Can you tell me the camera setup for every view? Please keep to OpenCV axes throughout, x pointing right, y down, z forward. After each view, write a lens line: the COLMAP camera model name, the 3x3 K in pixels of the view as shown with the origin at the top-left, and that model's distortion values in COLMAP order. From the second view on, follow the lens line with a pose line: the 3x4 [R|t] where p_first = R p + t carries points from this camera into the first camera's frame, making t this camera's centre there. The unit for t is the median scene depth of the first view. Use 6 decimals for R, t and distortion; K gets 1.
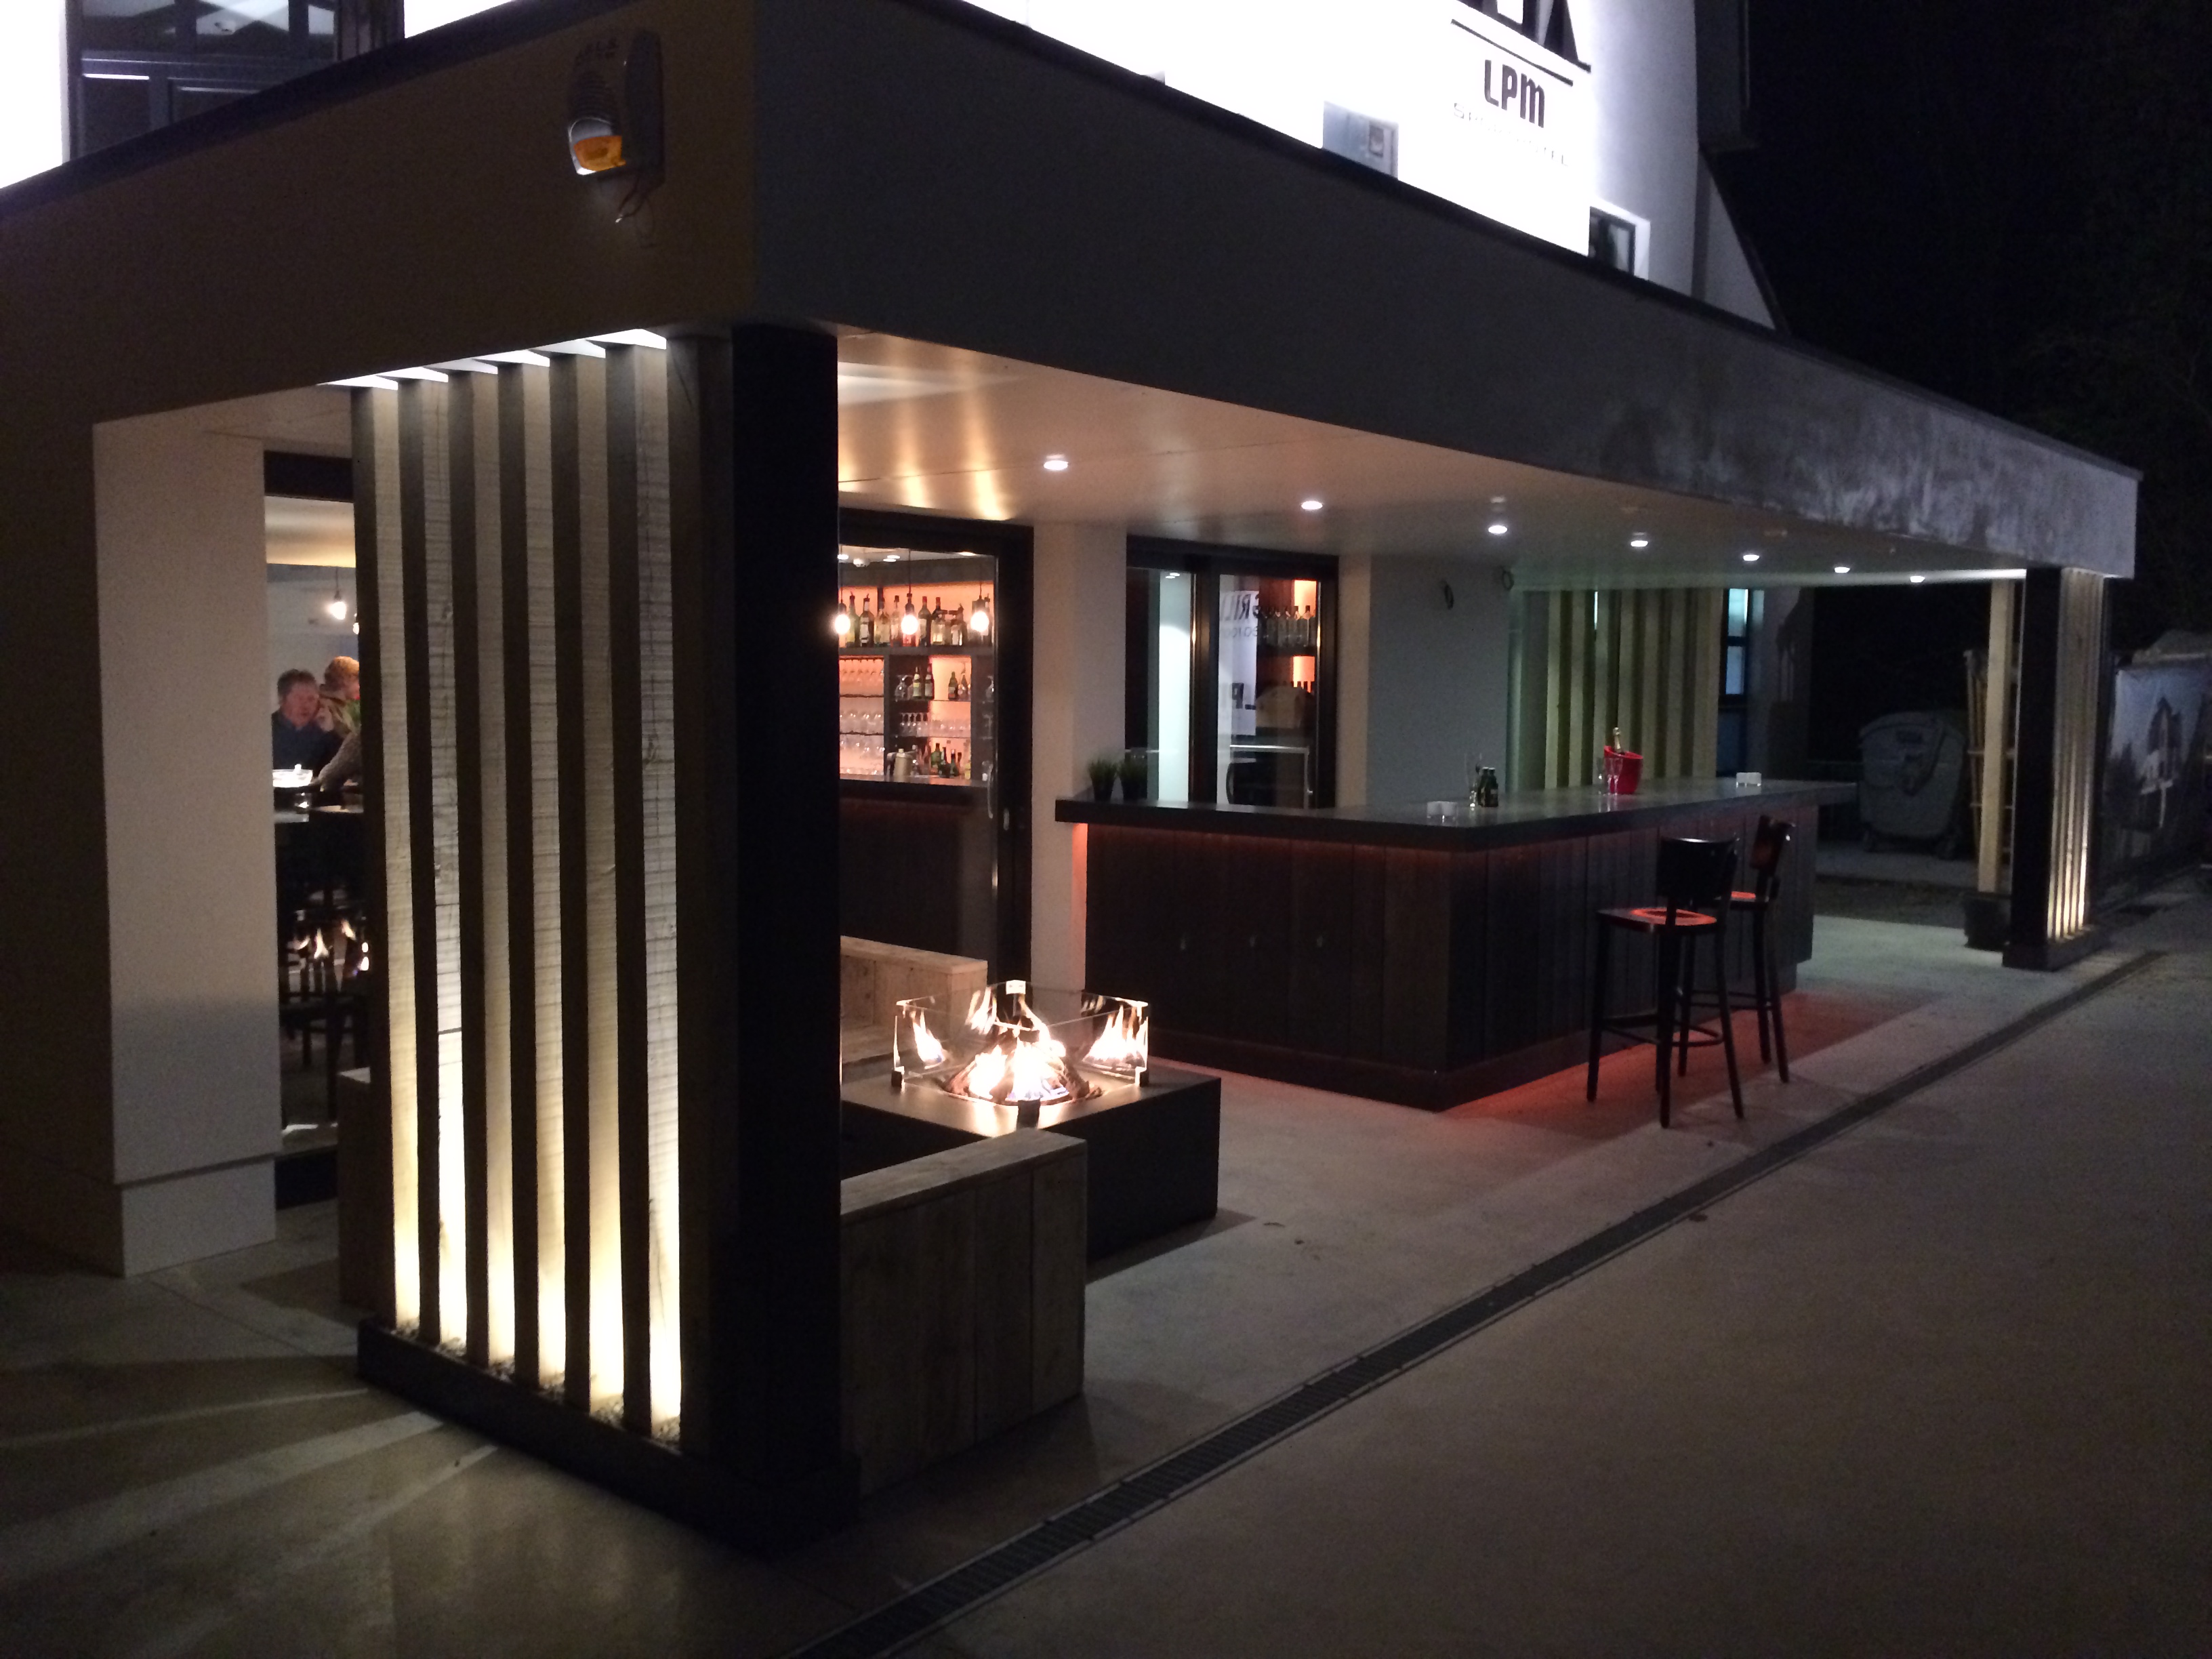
lens RADIAL K [[1920.0, 0, 1105.6], [0, 1920.0, 818.8], [0, 0, 1]] dist [0.053530, -0.108518]
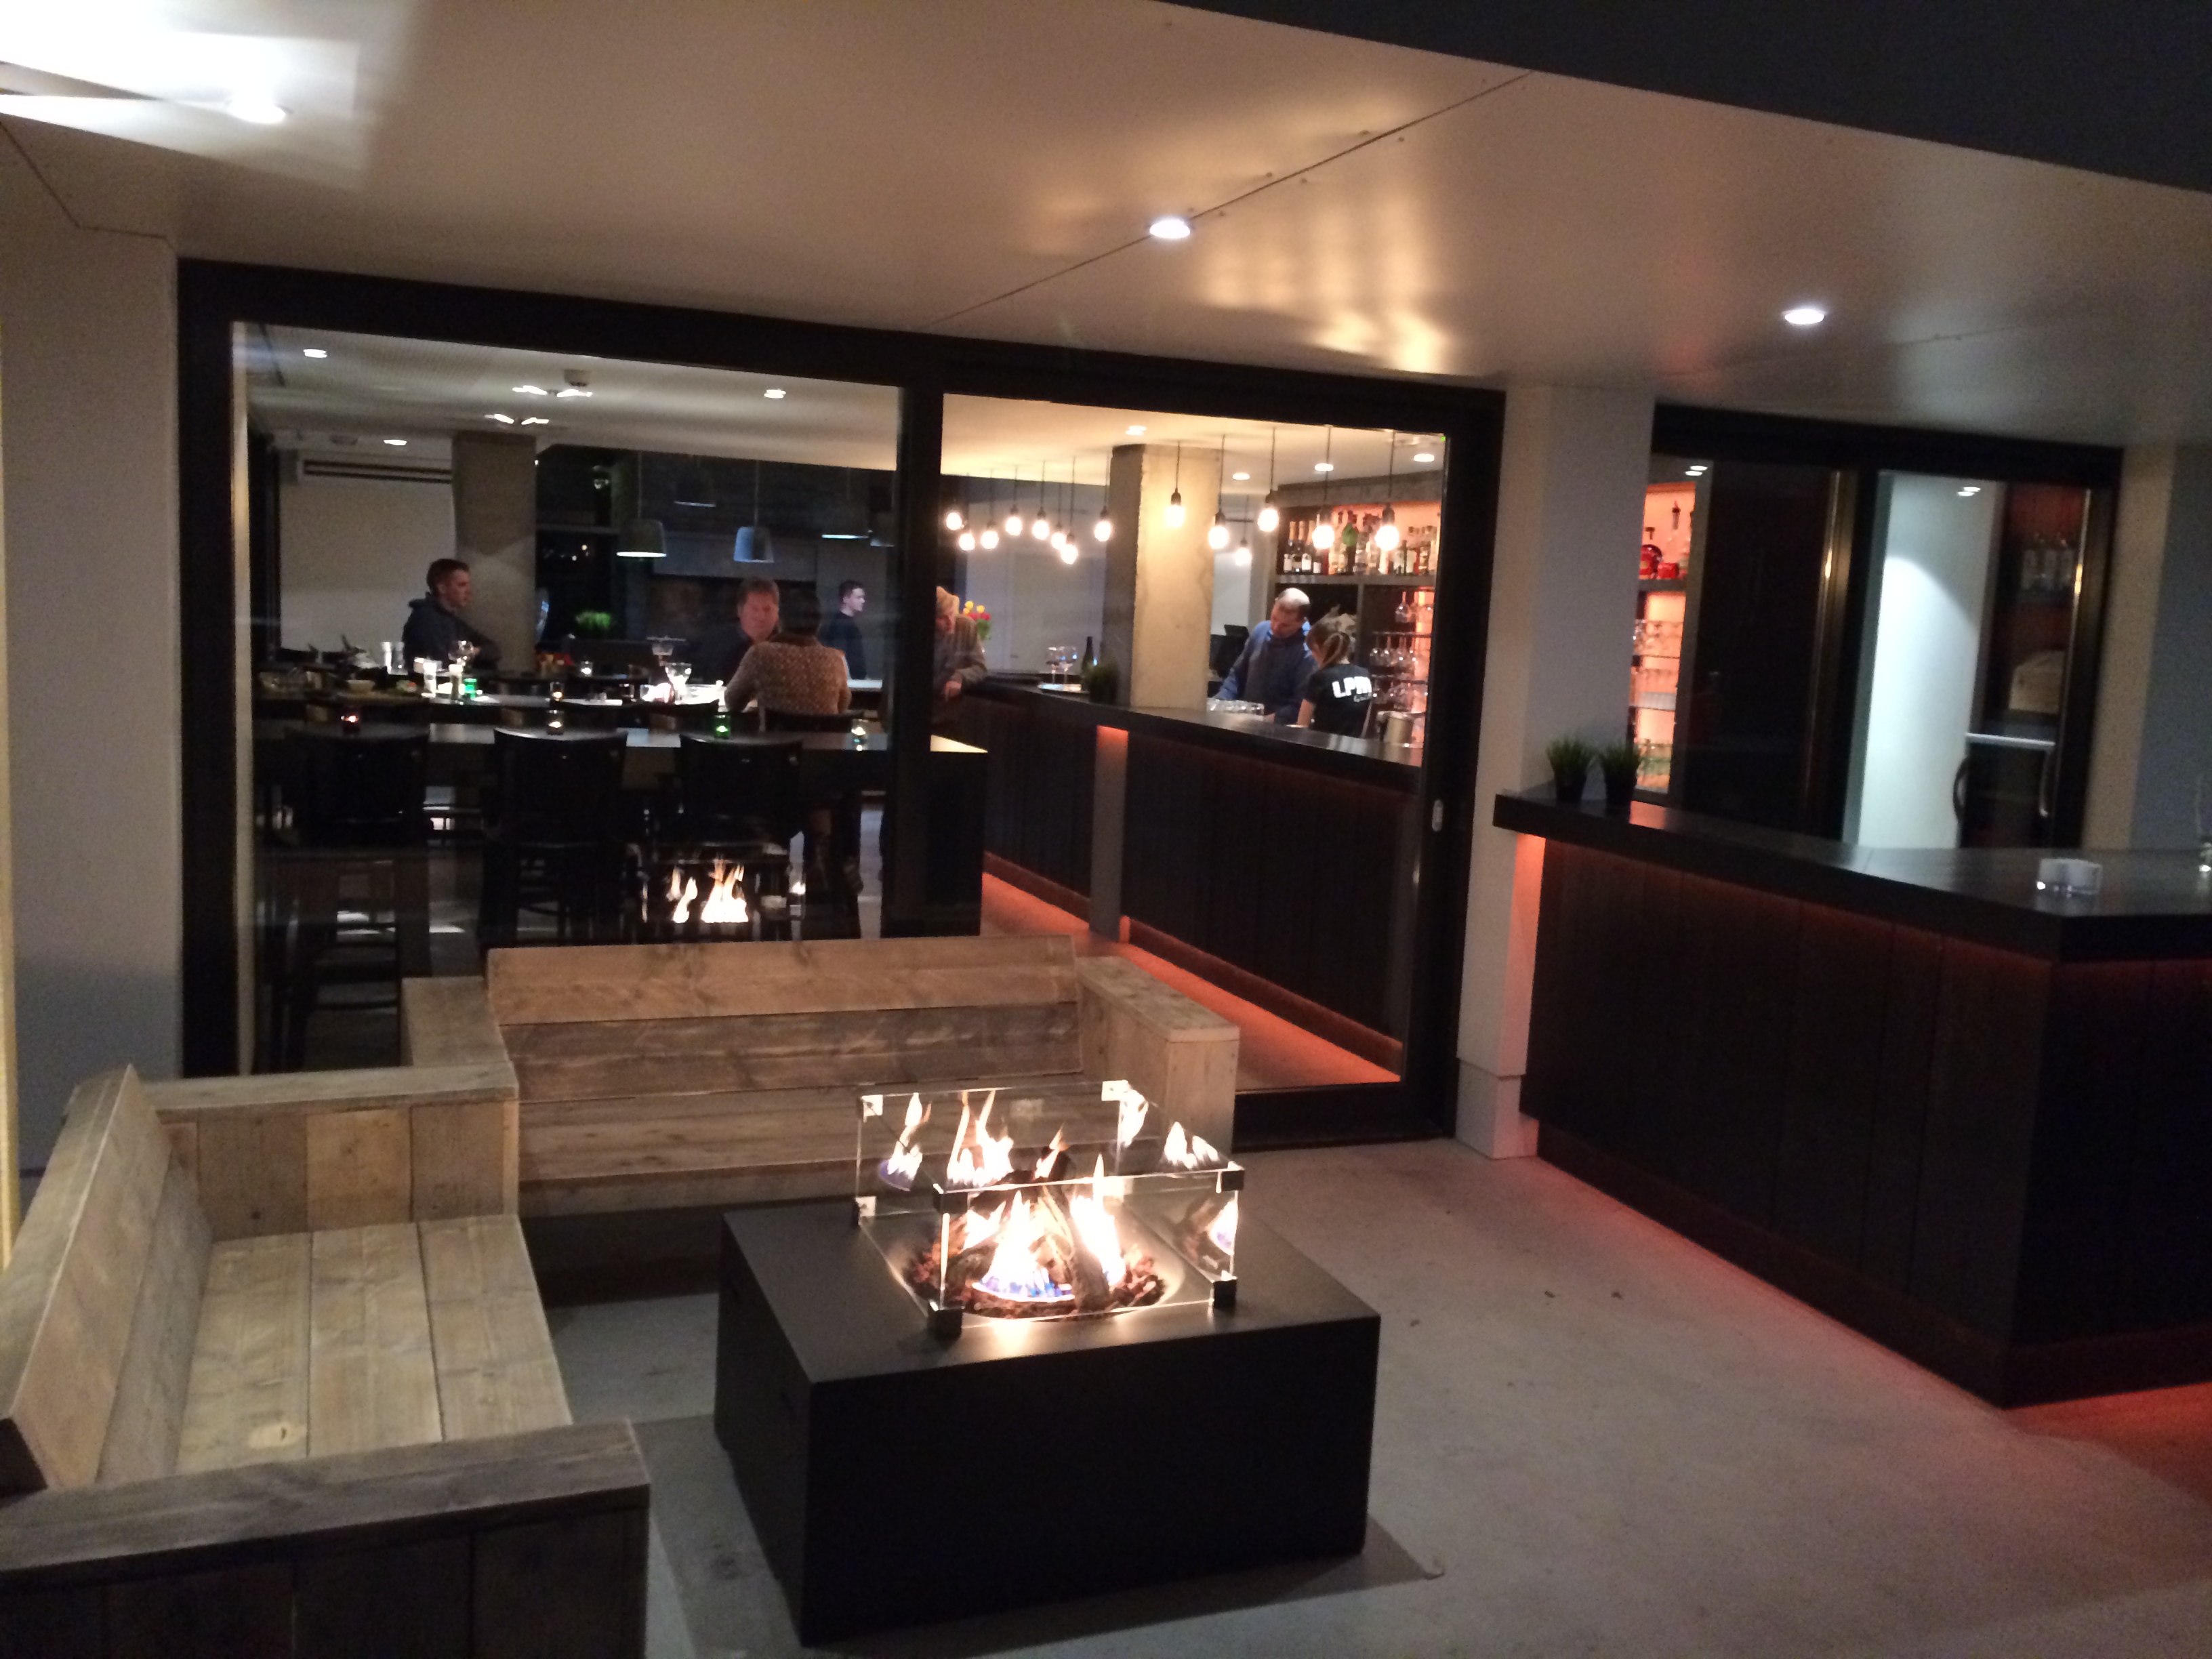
lens RADIAL K [[1920.0, 0, 1100.2], [0, 1920.0, 846.2], [0, 0, 1]] dist [0.053530, -0.108518]
pose [[0.869921, 0.101658, -0.482601, 0.180453], [-0.080511, 0.994671, 0.064398, -0.024573], [0.486576, -0.017167, 0.873470, 0.340541]]
